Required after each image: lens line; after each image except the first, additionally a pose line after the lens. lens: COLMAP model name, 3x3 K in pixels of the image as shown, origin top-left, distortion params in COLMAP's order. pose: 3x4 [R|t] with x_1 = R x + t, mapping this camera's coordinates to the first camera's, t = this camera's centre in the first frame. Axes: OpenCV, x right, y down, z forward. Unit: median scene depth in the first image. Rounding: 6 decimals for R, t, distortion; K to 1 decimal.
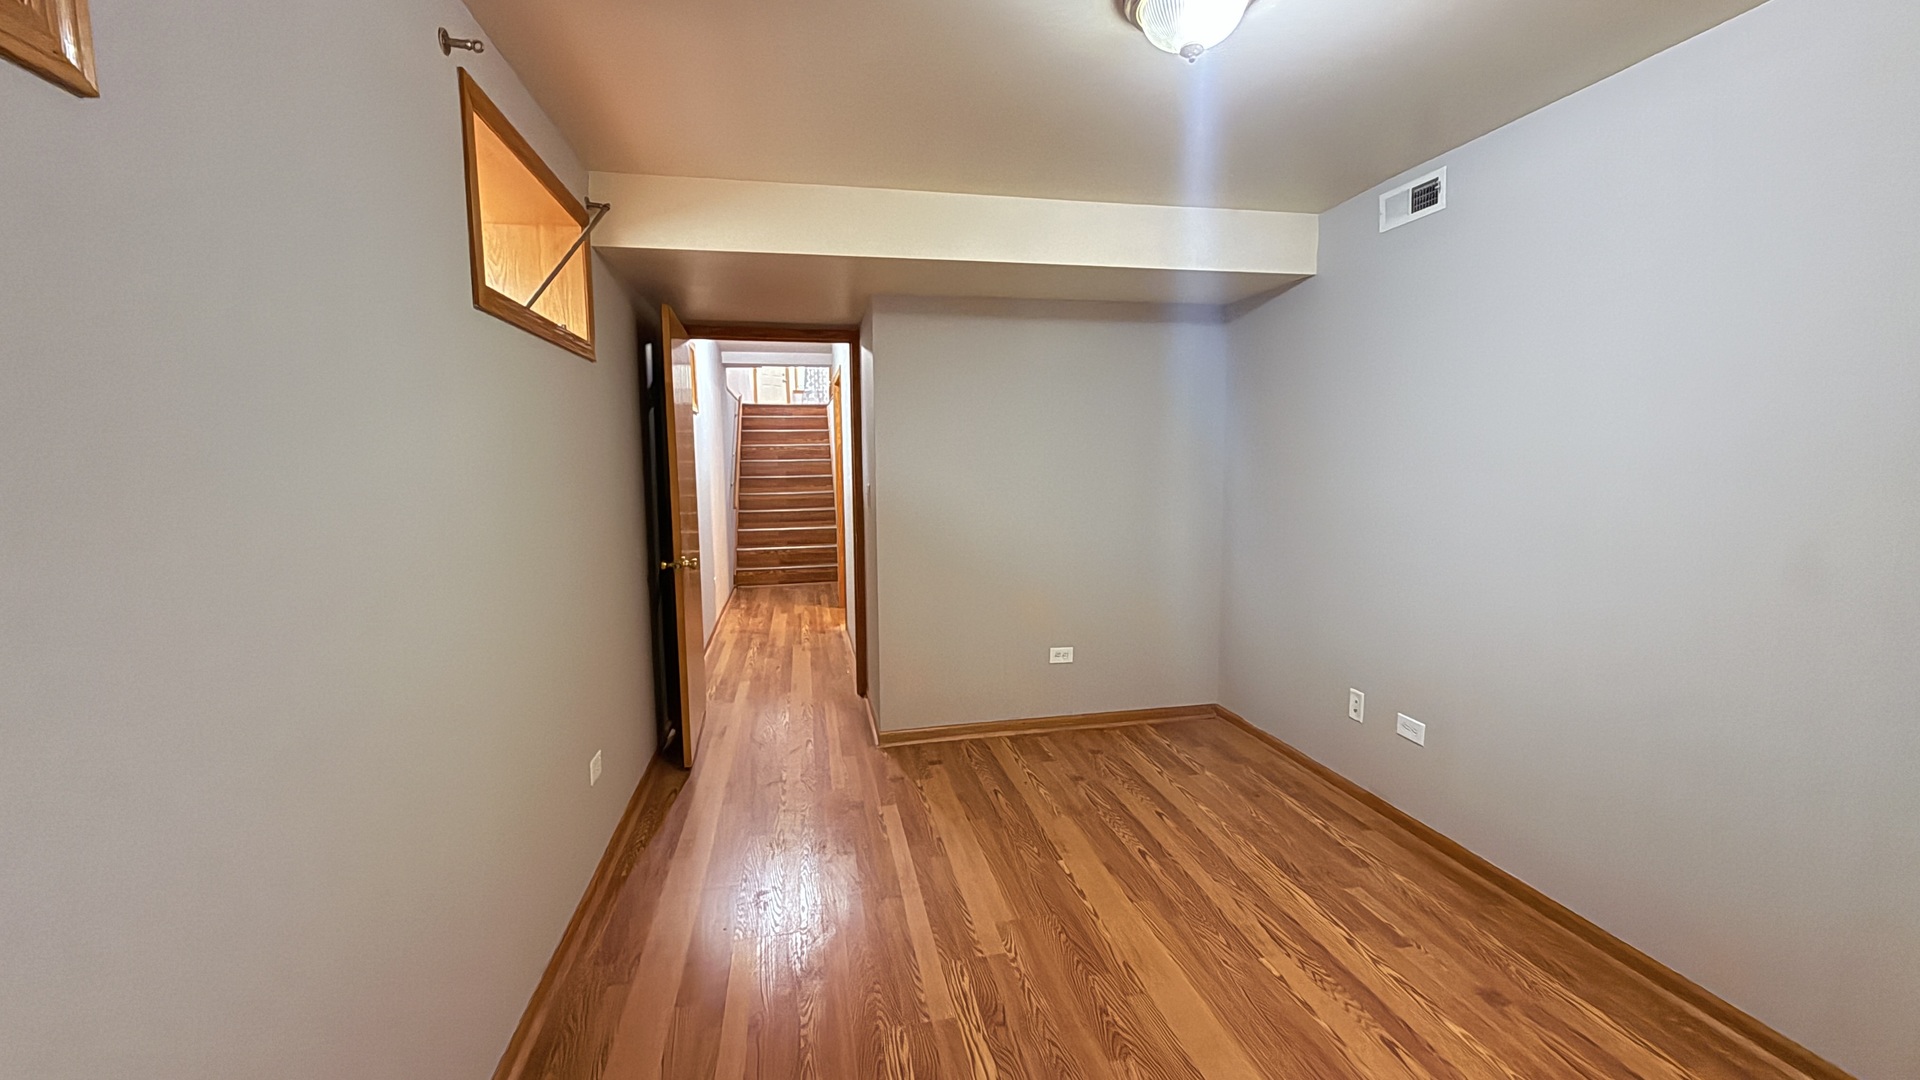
lens RADIAL K [[764.5, 0, 955.0], [0, 764.5, 538.1], [0, 0, 1]] dist [-0.001241, -0.000090]
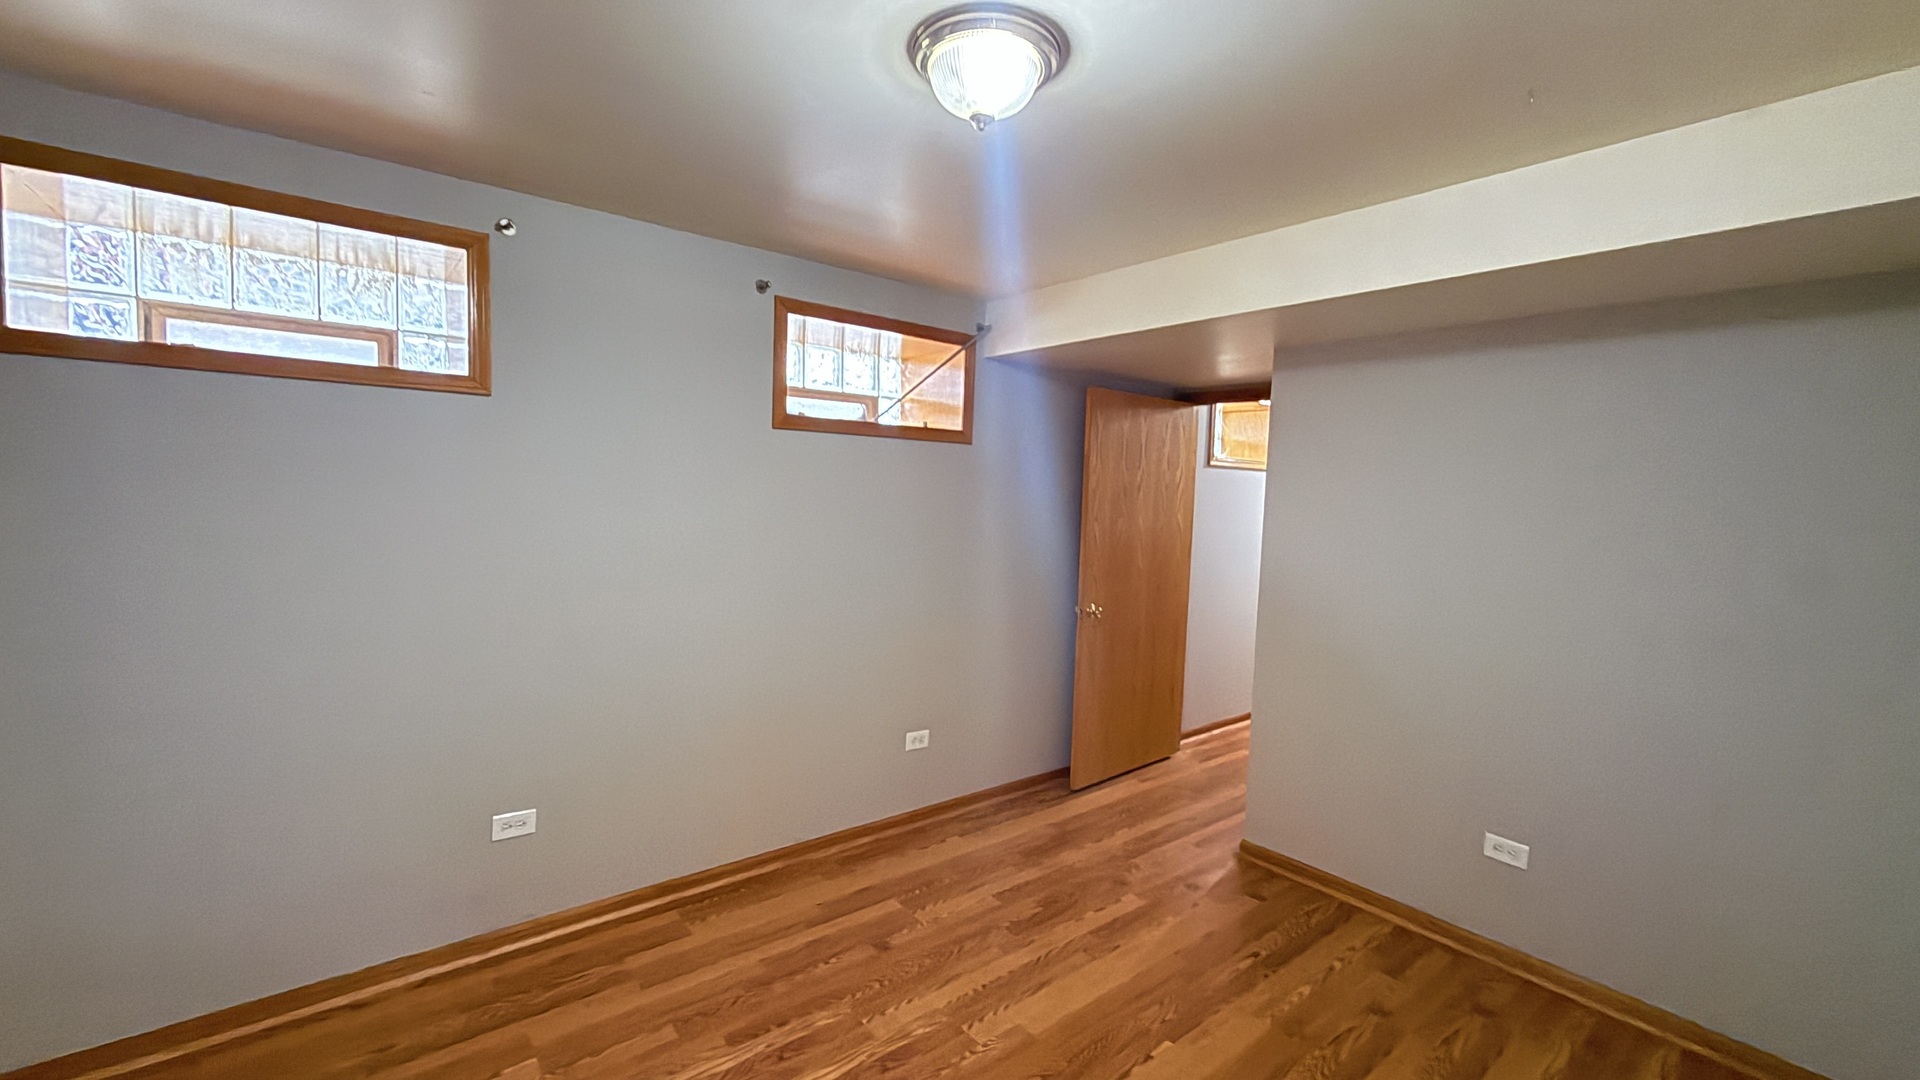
lens RADIAL K [[764.5, 0, 957.3], [0, 764.5, 548.0], [0, 0, 1]] dist [-0.001241, -0.000090]
pose [[0.455455, 0.092056, -0.885486, 0.639863], [-0.131672, 0.990666, 0.035264, -0.086450], [0.880467, 0.100532, 0.463325, 0.340809]]
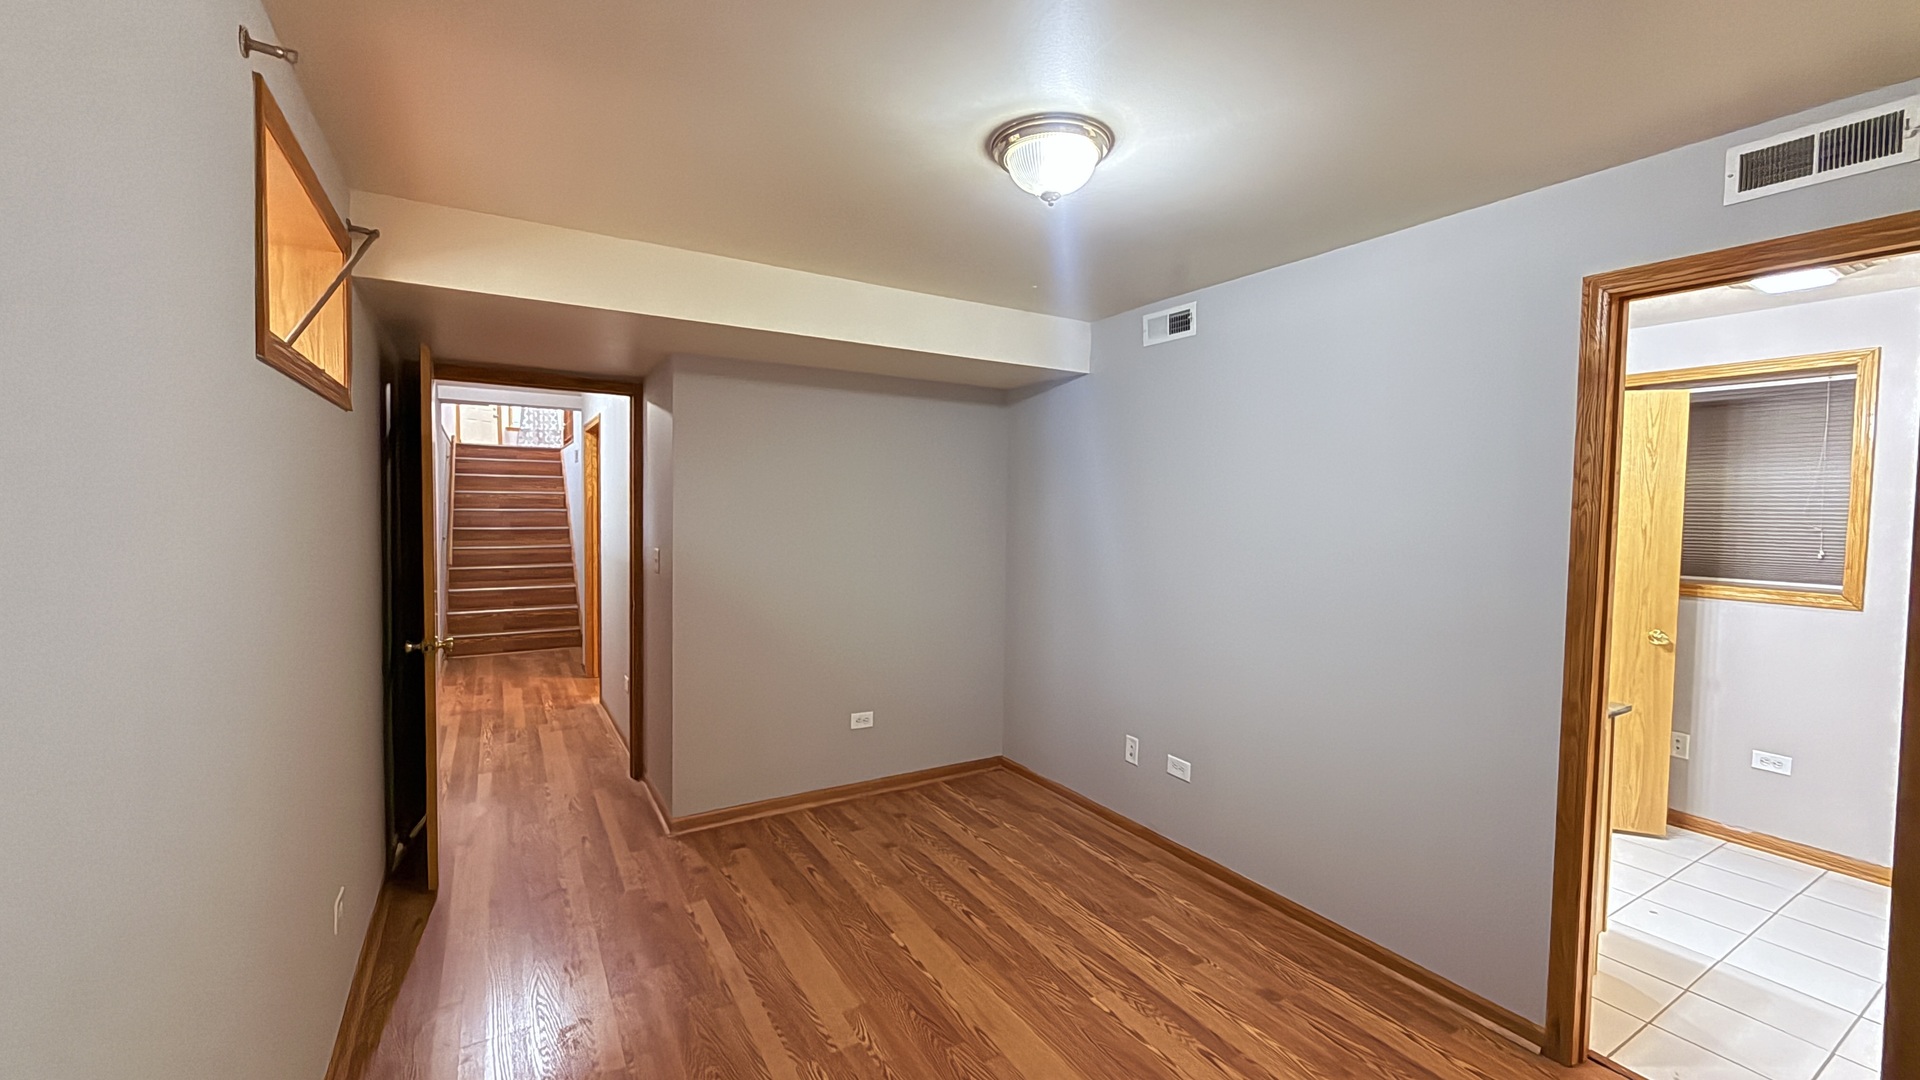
lens RADIAL K [[764.5, 0, 956.5], [0, 764.5, 537.6], [0, 0, 1]] dist [-0.001241, -0.000090]
pose [[0.941082, 0.011473, 0.337984, -0.115429], [0.010369, 0.997975, -0.062750, -0.029703], [-0.338019, 0.062558, 0.939058, -0.001531]]
